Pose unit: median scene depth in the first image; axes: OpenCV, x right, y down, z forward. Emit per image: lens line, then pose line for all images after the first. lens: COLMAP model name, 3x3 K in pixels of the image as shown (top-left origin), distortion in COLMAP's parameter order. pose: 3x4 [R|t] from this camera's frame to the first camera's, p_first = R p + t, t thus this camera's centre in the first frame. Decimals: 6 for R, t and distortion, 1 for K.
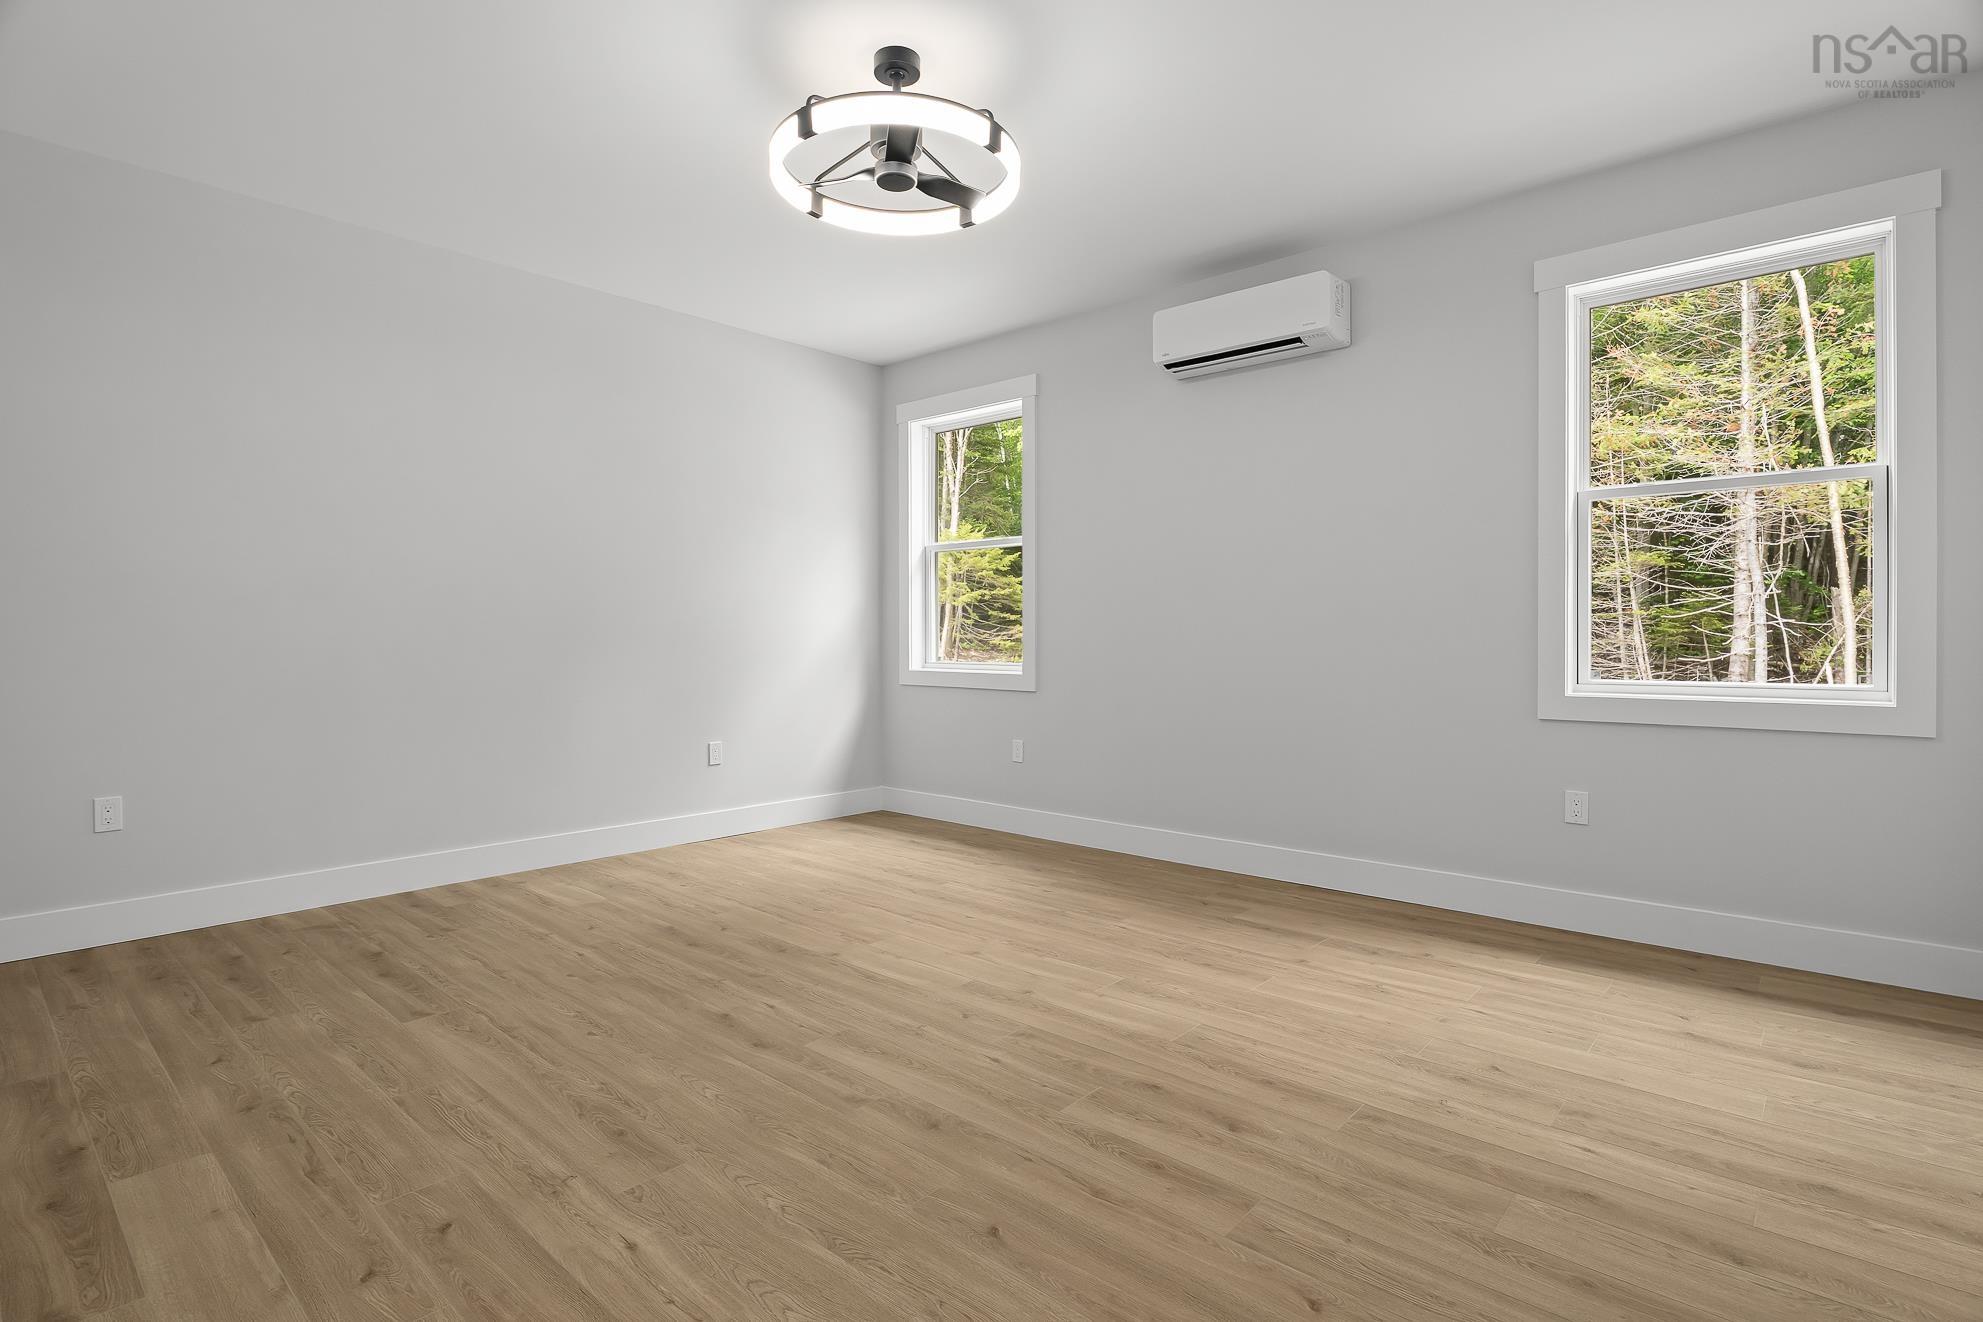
lens RADIAL K [[956.8, 0, 970.6], [0, 956.8, 624.9], [0, 0, 1]] dist [-0.005404, -0.002582]
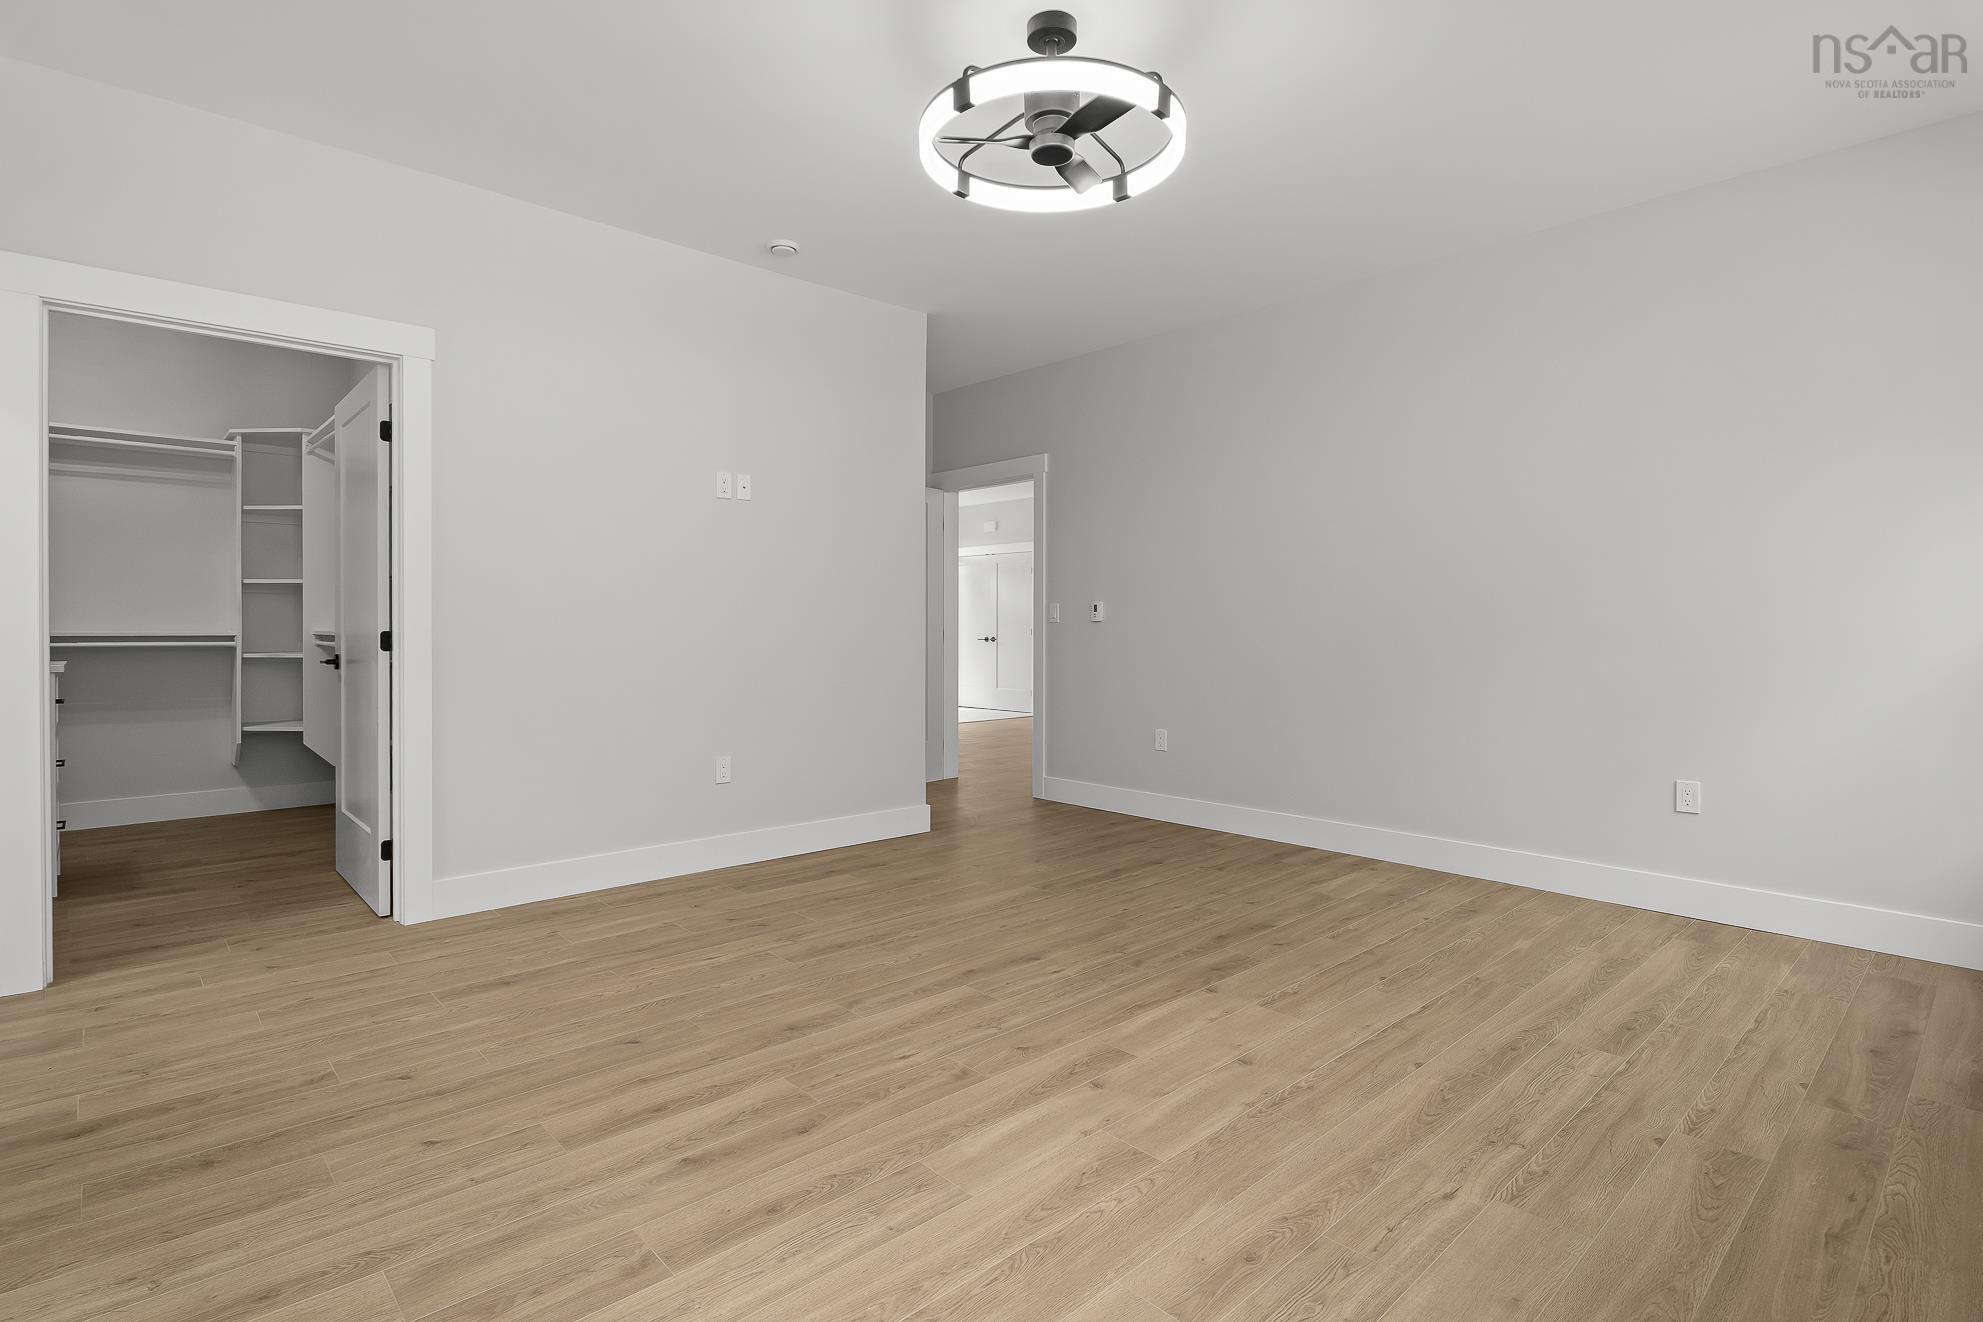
lens RADIAL K [[956.8, 0, 994.6], [0, 956.8, 617.2], [0, 0, 1]] dist [-0.005404, -0.002582]
pose [[-0.067637, -0.012406, -0.997633, 0.928987], [0.008659, 0.999878, -0.013021, 0.016237], [0.997672, -0.009520, -0.067522, 1.075250]]
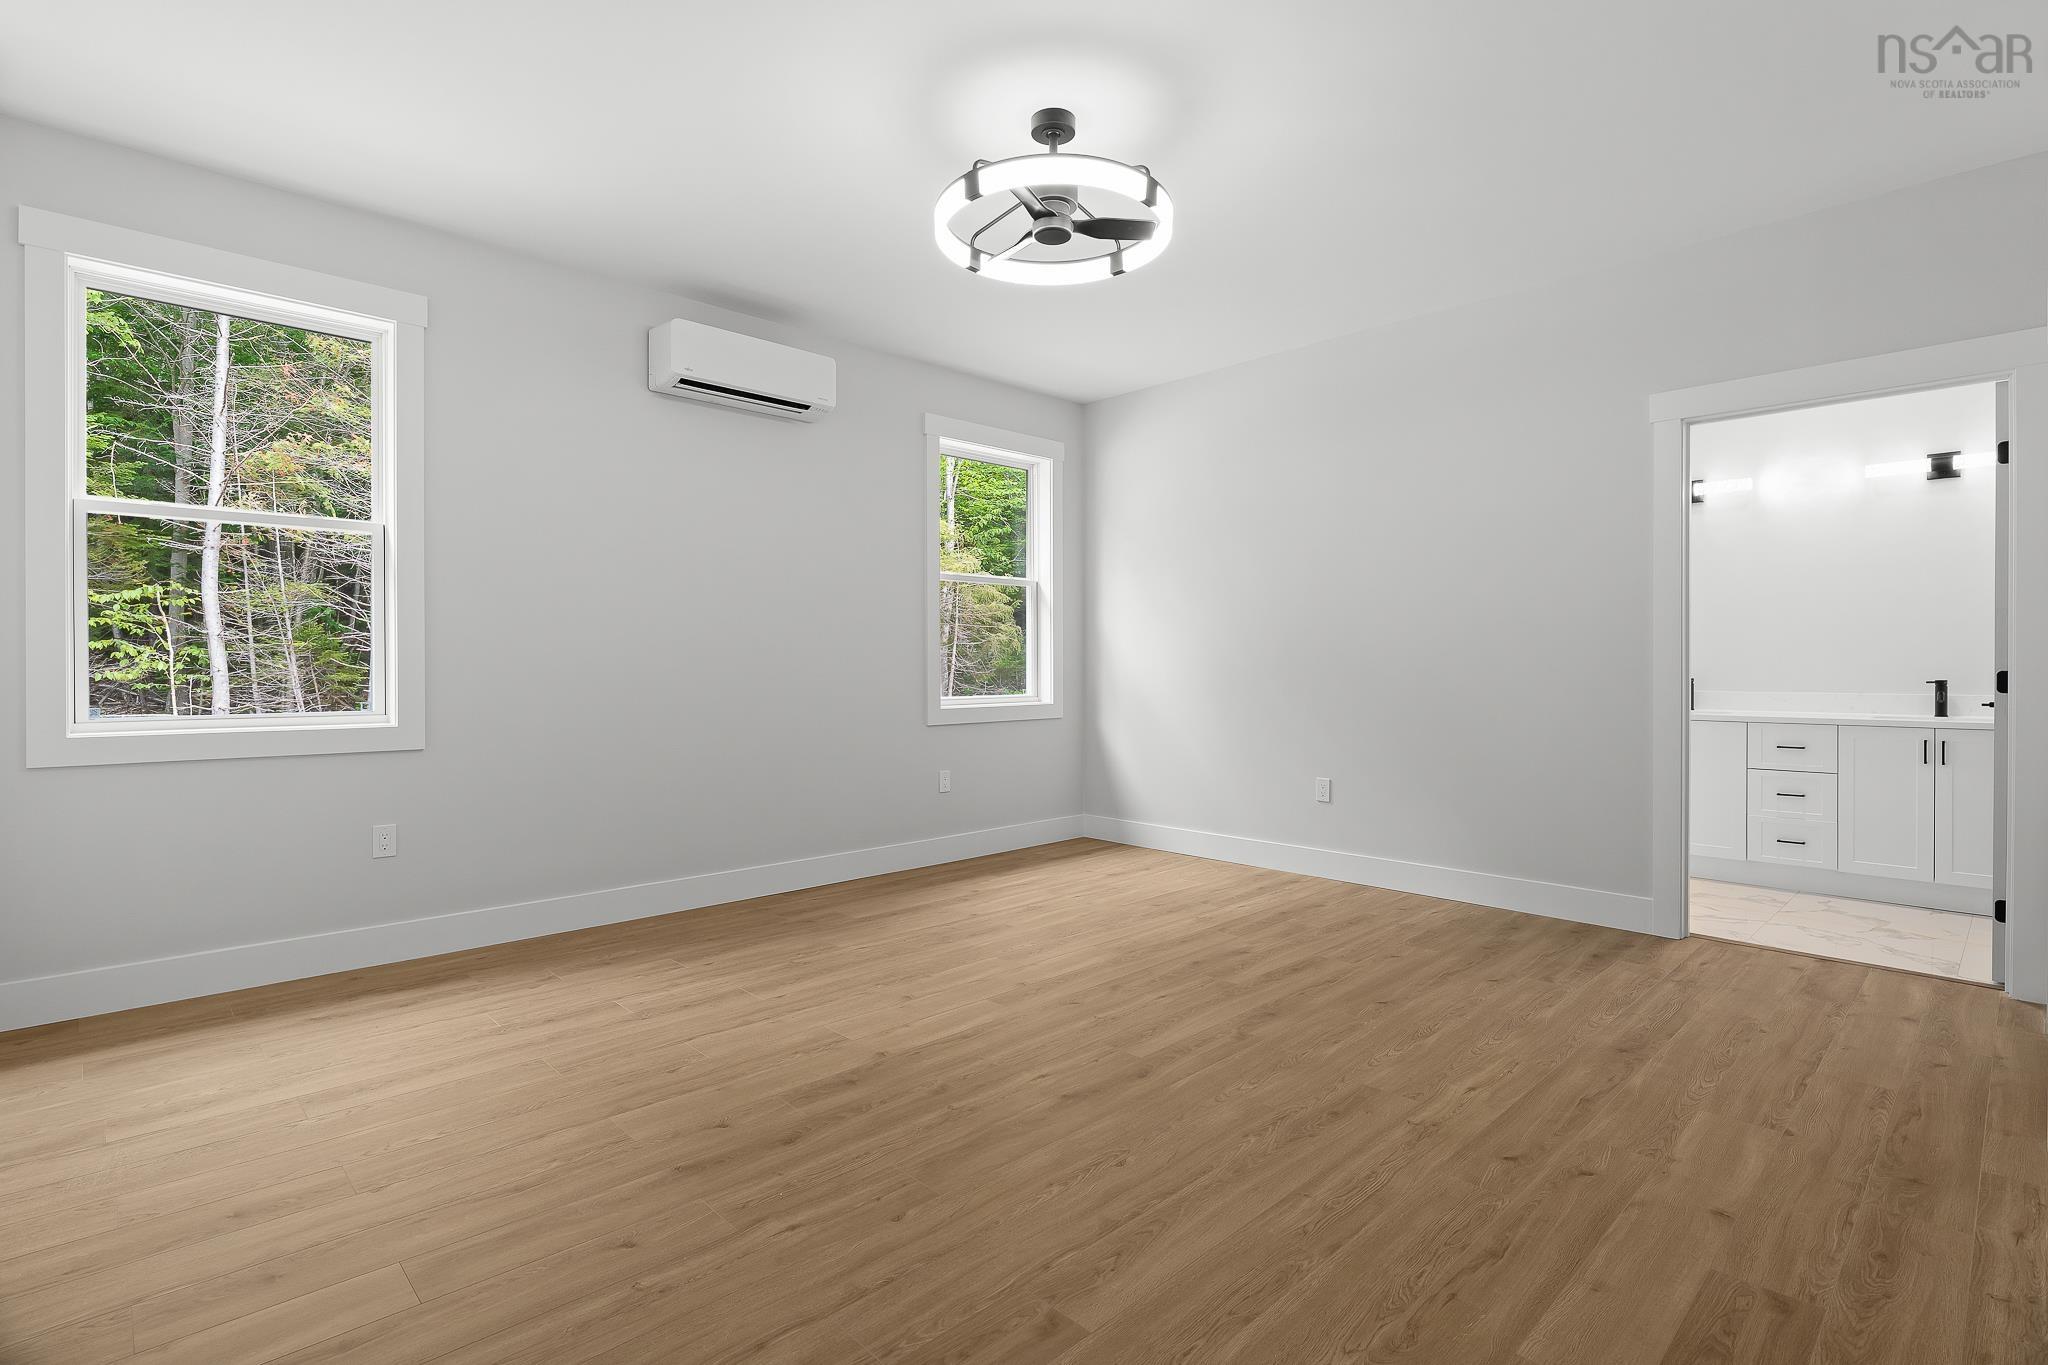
lens RADIAL K [[988.1, 0, 1001.4], [0, 988.1, 679.6], [0, 0, 1]] dist [-0.005404, -0.002582]
pose [[0.078106, -0.013100, 0.996859, -1.229738], [-0.010381, 0.999849, 0.013952, 0.005928], [-0.996891, -0.011438, 0.077958, 1.034864]]
